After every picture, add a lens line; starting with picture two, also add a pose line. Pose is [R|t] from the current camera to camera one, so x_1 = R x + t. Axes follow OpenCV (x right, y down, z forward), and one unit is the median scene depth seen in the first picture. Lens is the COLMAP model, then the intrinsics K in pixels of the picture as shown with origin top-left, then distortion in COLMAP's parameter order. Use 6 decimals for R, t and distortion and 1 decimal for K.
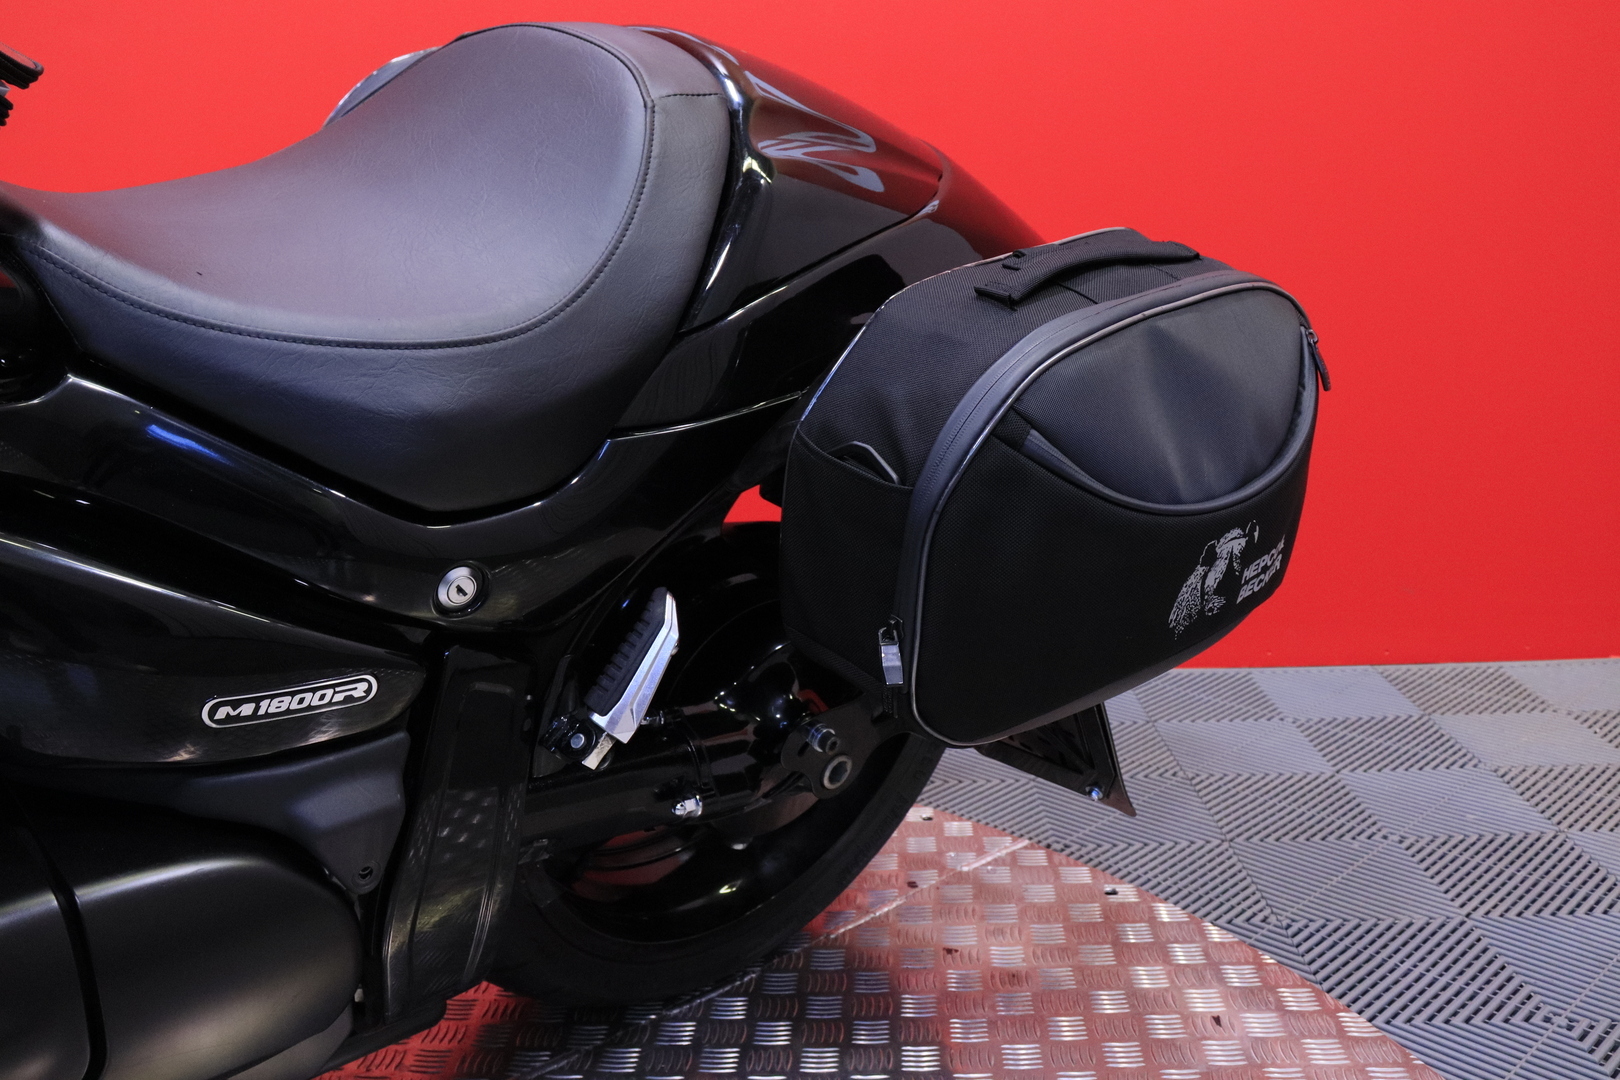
lens RADIAL K [[1551.9, 0, 810.5], [0, 1551.9, 457.0], [0, 0, 1]] dist [-0.144415, -0.001998]
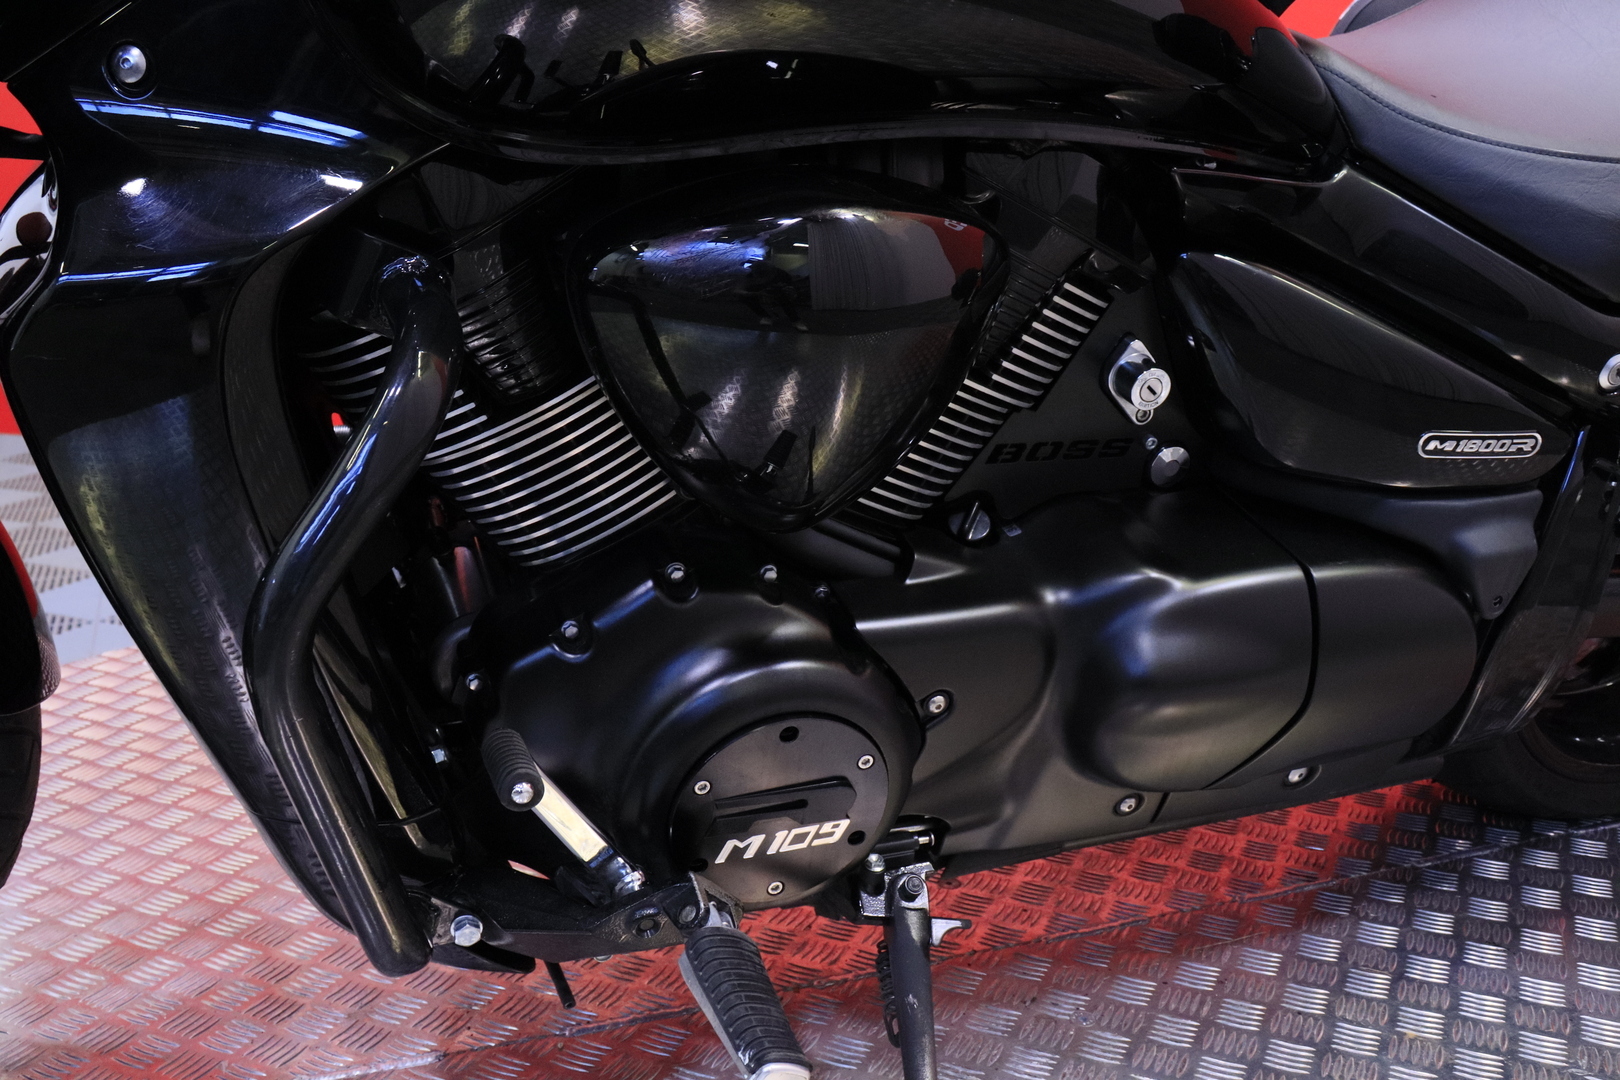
lens RADIAL K [[1560.7, 0, 810.0], [0, 1560.7, 540.0], [0, 0, 1]] dist [-0.043656, 0.010465]
pose [[0.935099, 0.114921, -0.335237, -0.387578], [-0.090779, 0.992075, 0.086873, 0.163511], [0.342564, -0.050802, 0.938120, -0.342623]]
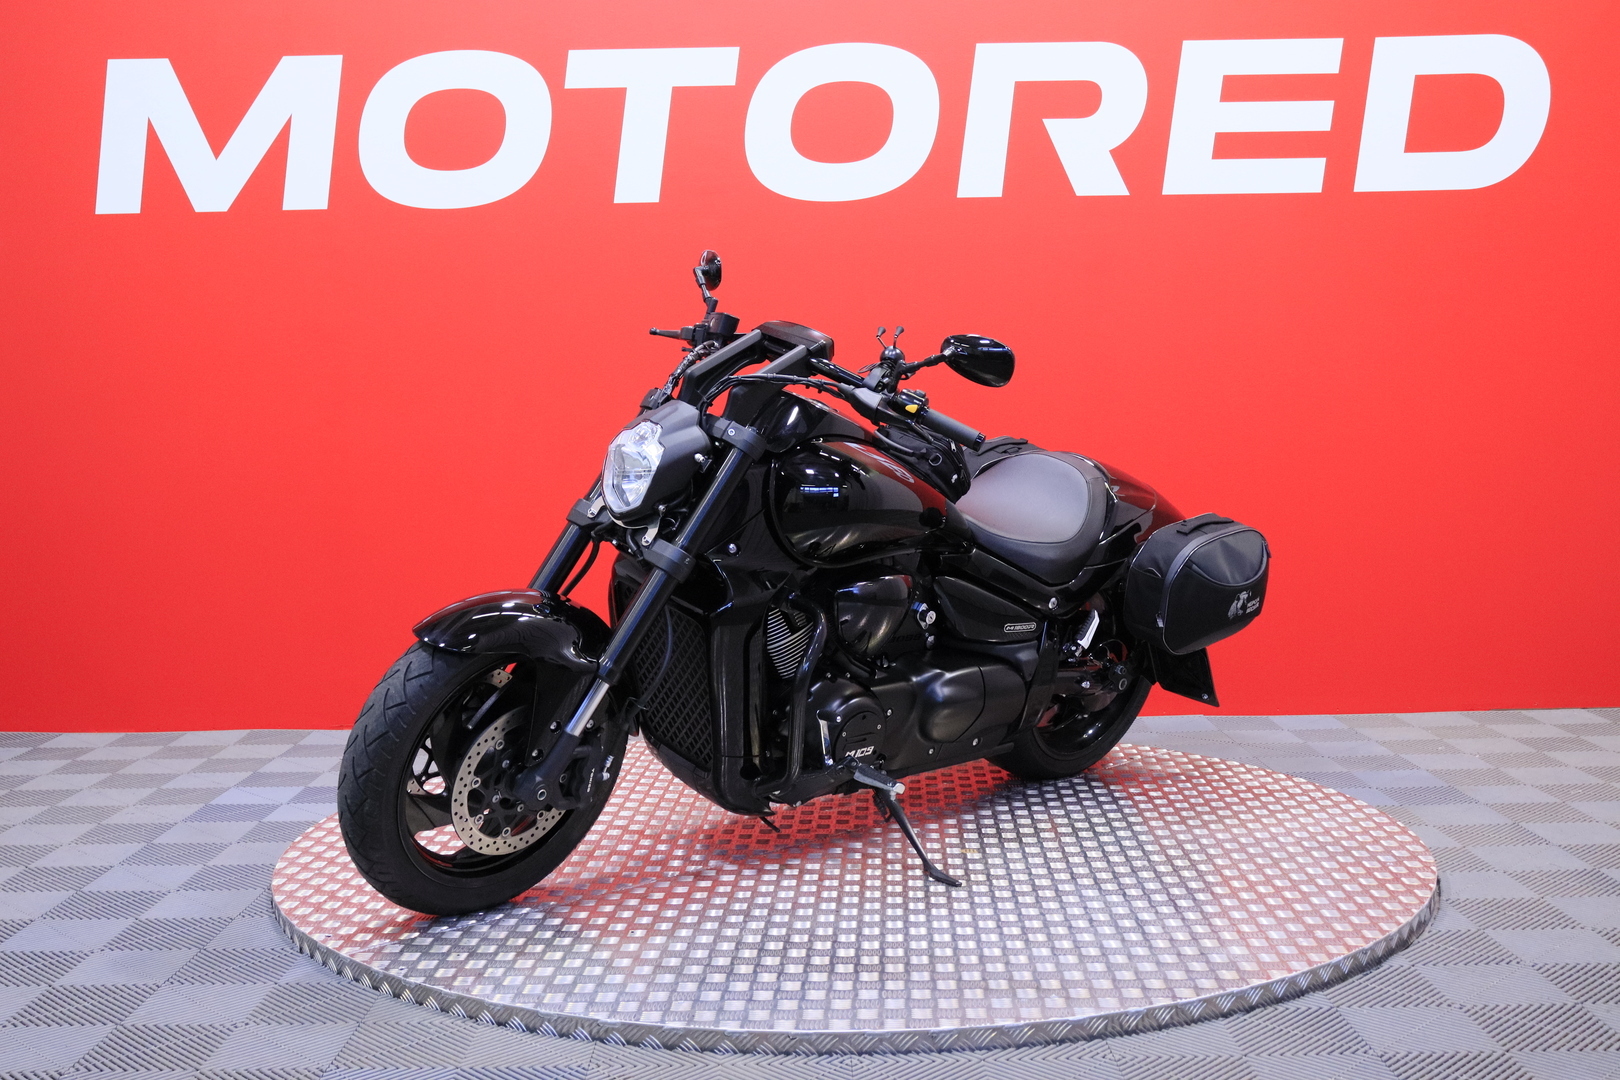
lens RADIAL K [[1758.2, 0, 810.0], [0, 1758.2, 540.0], [0, 0, 1]] dist [0.005052, 0.002745]
pose [[0.999896, 0.004253, 0.013767, -0.908518], [-0.002778, 0.994417, -0.105481, 0.399126], [-0.014139, 0.105432, 0.994326, -3.513918]]
